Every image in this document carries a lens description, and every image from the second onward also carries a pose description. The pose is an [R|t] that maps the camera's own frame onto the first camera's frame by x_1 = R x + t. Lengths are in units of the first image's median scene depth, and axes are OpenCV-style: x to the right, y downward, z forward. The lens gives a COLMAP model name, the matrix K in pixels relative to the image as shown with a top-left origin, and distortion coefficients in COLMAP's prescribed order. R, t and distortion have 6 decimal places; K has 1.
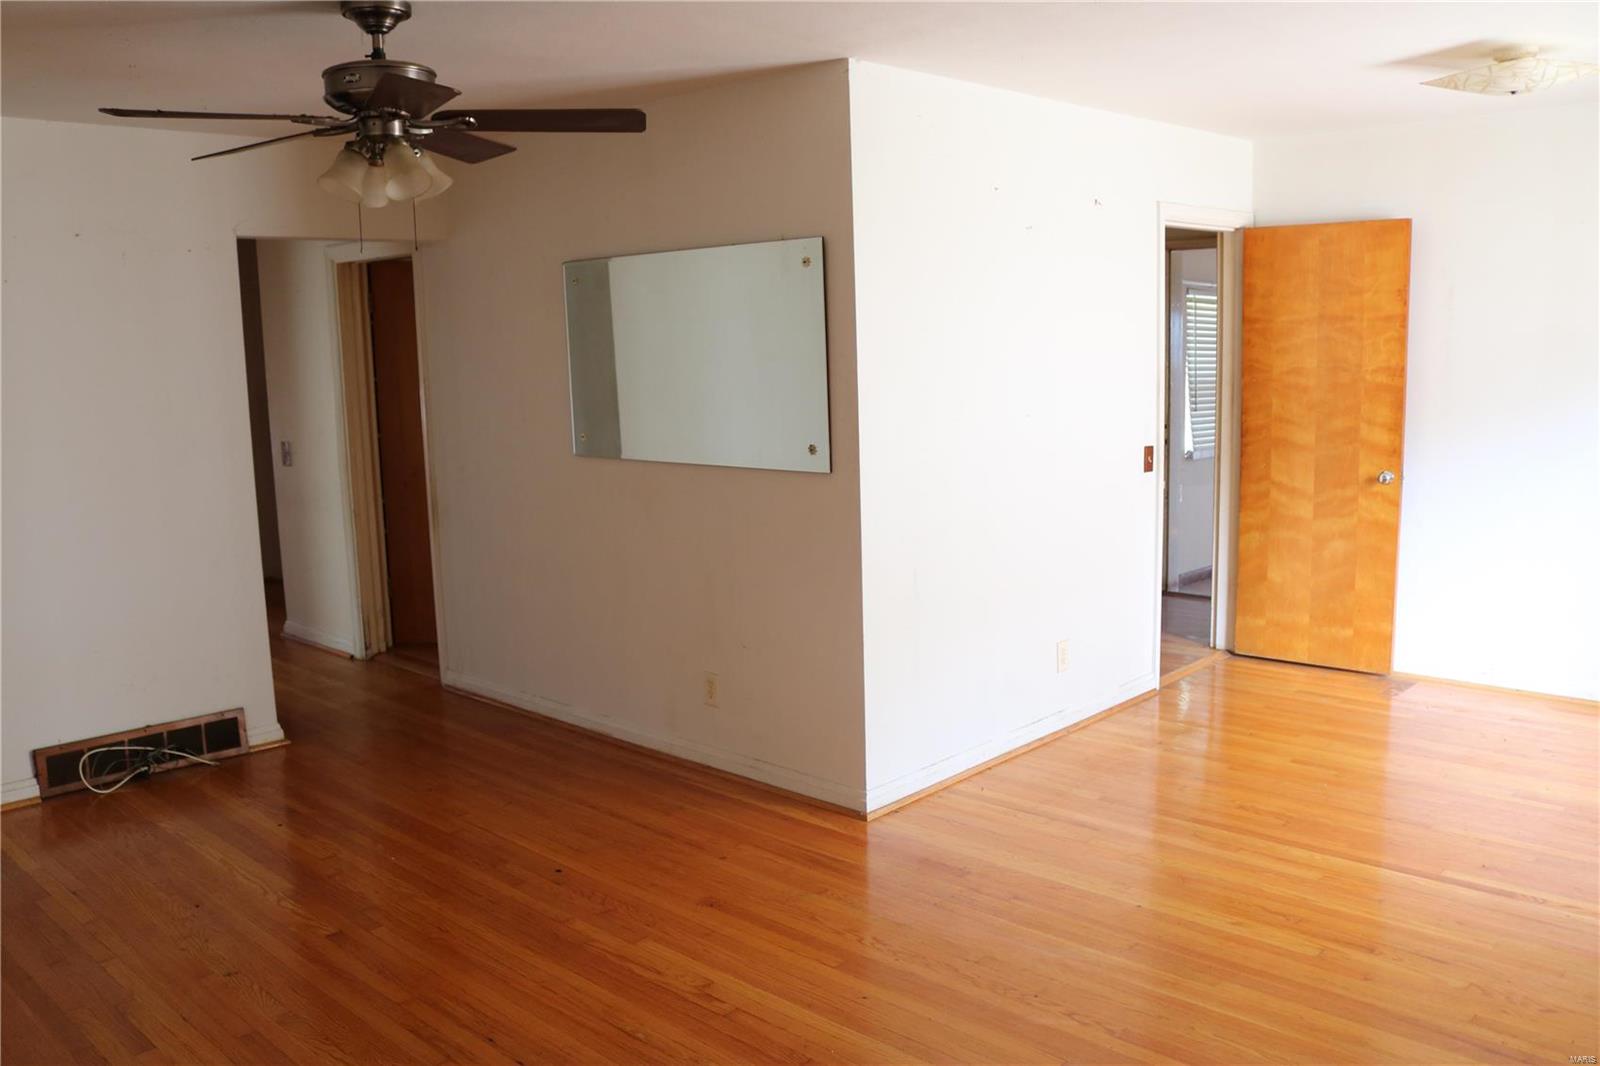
lens RADIAL K [[1332.9, 0, 800.0], [0, 1332.9, 533.0], [0, 0, 1]] dist [-0.159097, 0.140714]
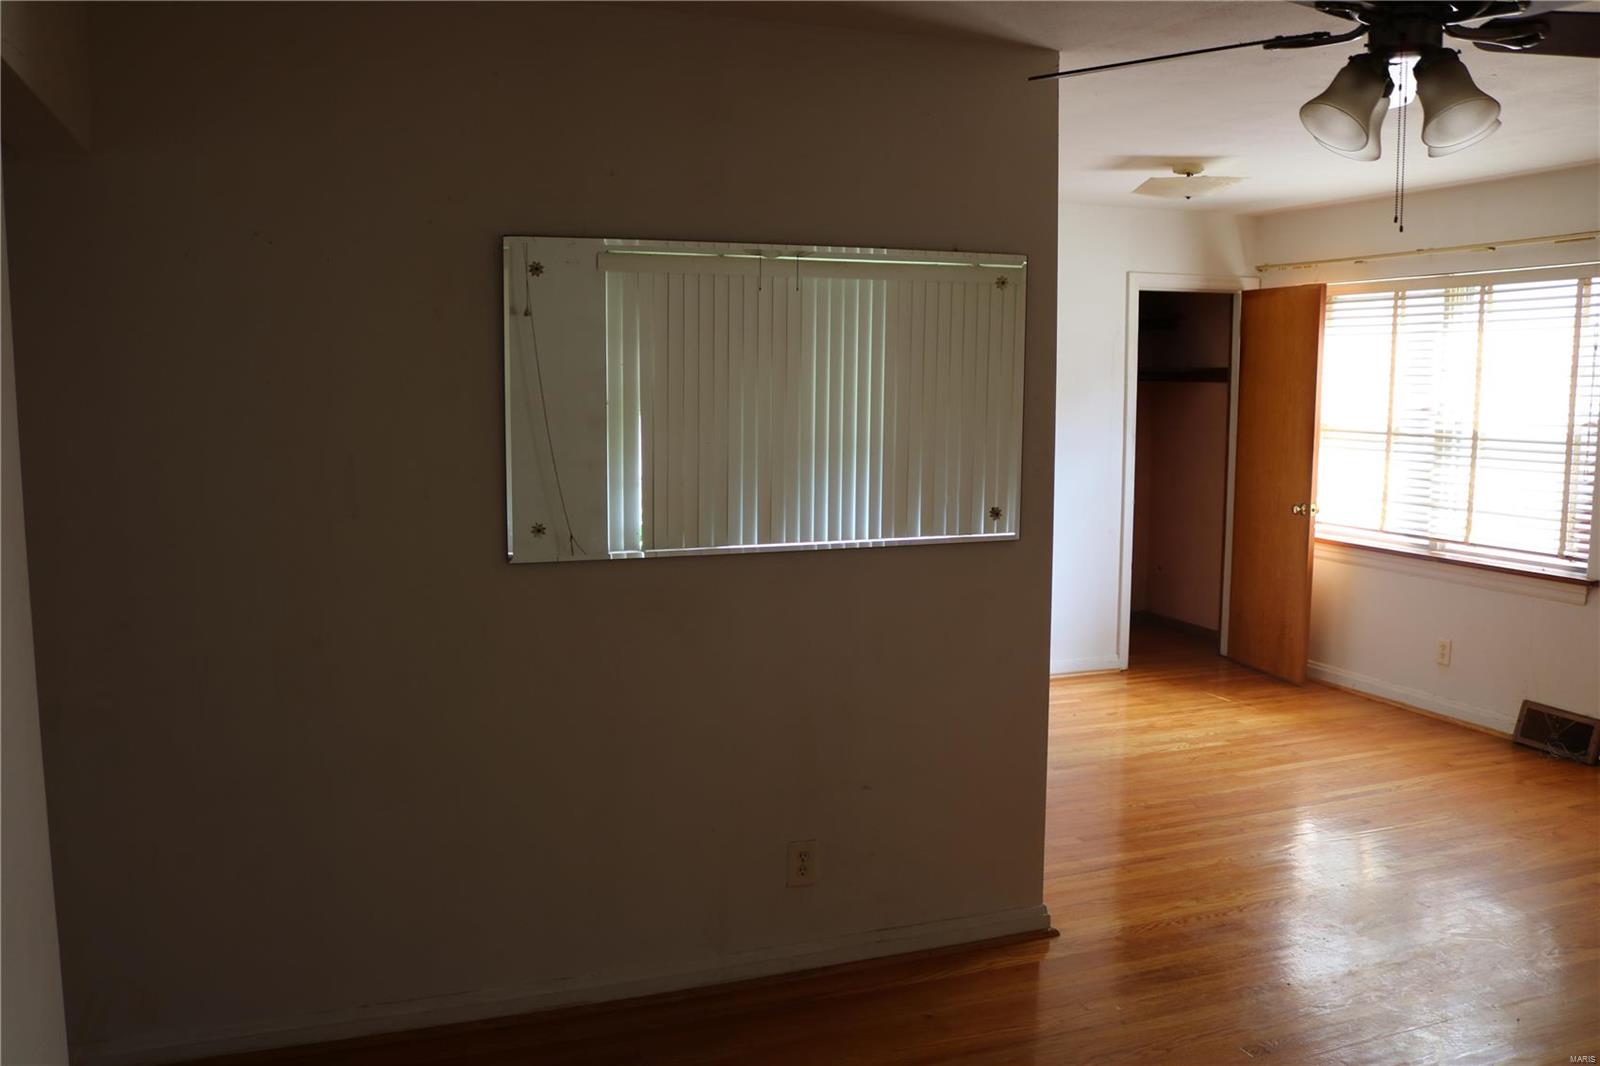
lens RADIAL K [[1332.9, 0, 800.0], [0, 1332.9, 533.0], [0, 0, 1]] dist [-0.159097, 0.140714]
pose [[0.422266, -0.074659, 0.903392, -0.832114], [0.120427, 0.992389, 0.025724, -0.091902], [-0.898437, 0.097930, 0.428043, 0.814906]]
